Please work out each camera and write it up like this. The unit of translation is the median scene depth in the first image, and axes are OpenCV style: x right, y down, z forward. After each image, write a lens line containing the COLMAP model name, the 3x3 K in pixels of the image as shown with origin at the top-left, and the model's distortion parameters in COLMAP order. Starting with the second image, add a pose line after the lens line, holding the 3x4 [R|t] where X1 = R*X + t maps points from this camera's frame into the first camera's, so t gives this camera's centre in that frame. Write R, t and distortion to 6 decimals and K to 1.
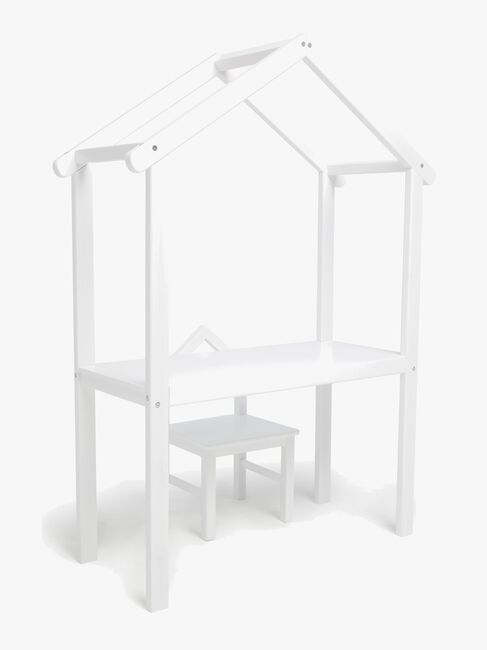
lens RADIAL K [[907.1, 0, 245.1], [0, 907.1, 313.1], [0, 0, 1]] dist [-0.010279, 0.003397]
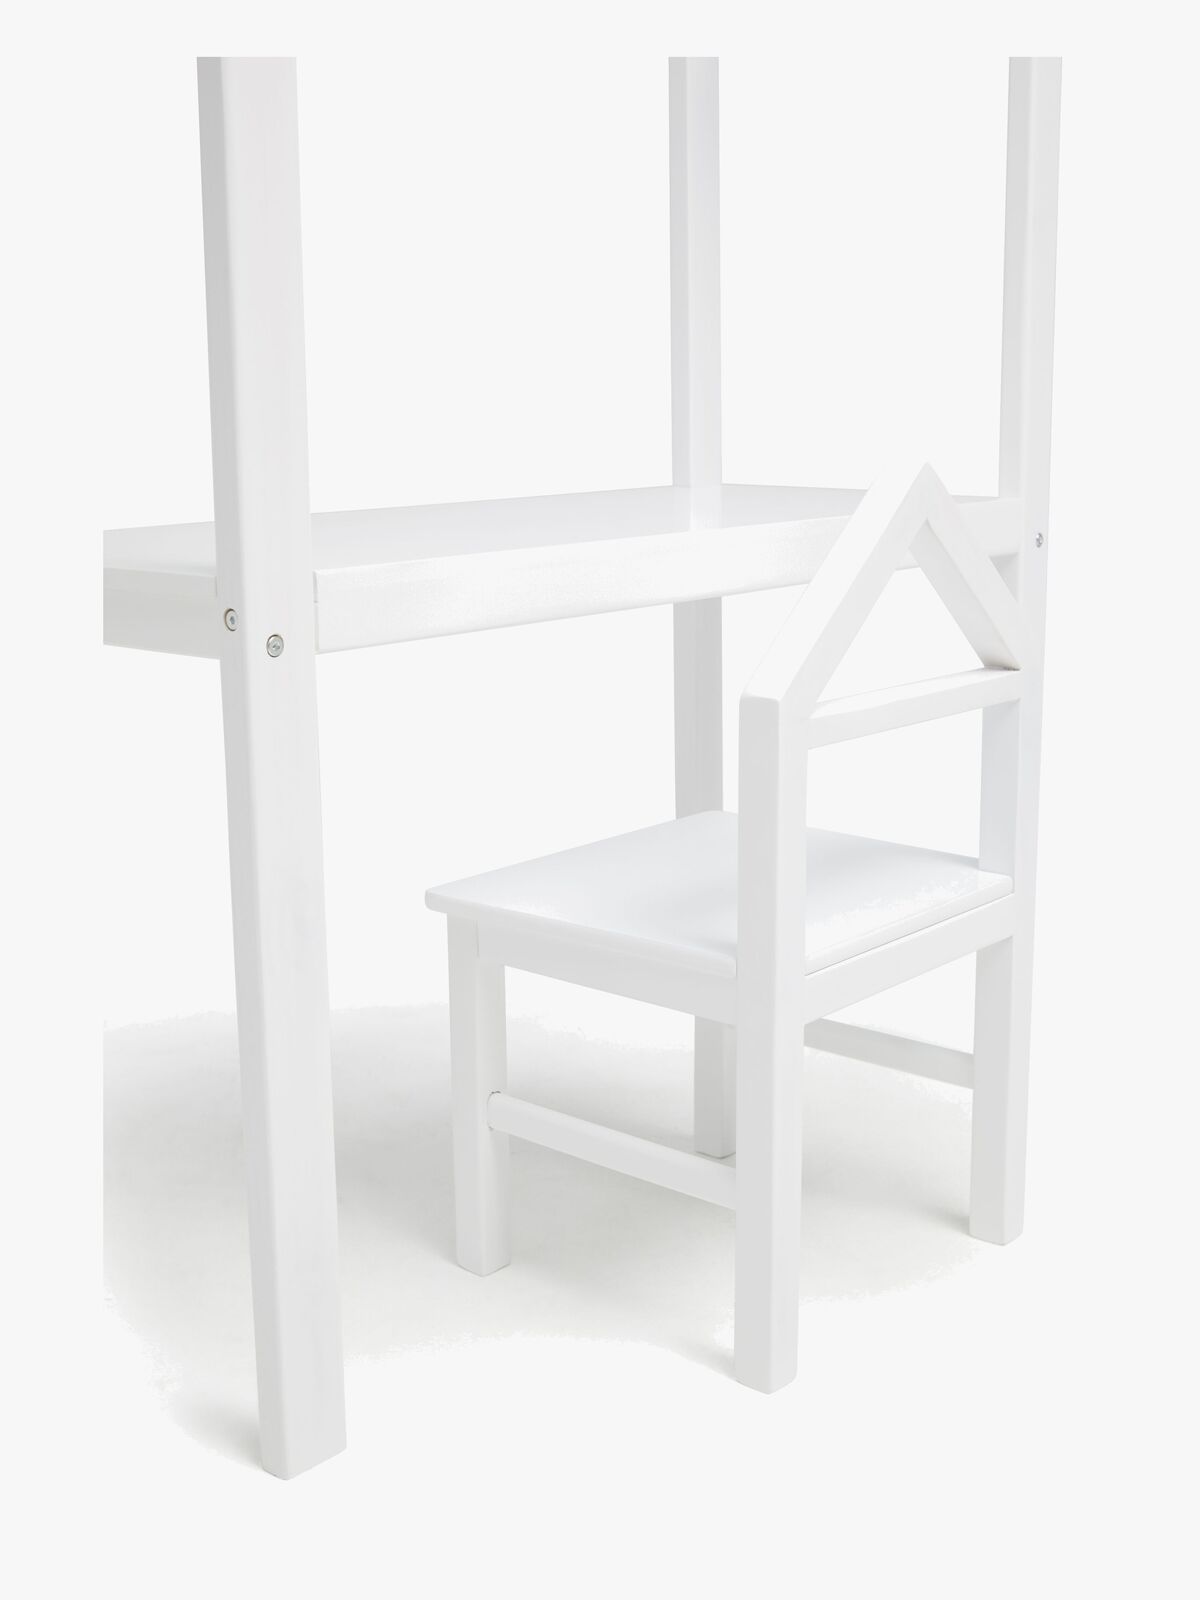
lens RADIAL K [[2005.3, 0, 600.0], [0, 2005.3, 800.0], [0, 0, 1]] dist [-0.324599, 0.008552]
pose [[0.975279, -0.062363, 0.211995, -0.108114], [0.041393, 0.993927, 0.101957, 0.079086], [-0.217066, -0.090661, 0.971938, 0.420497]]
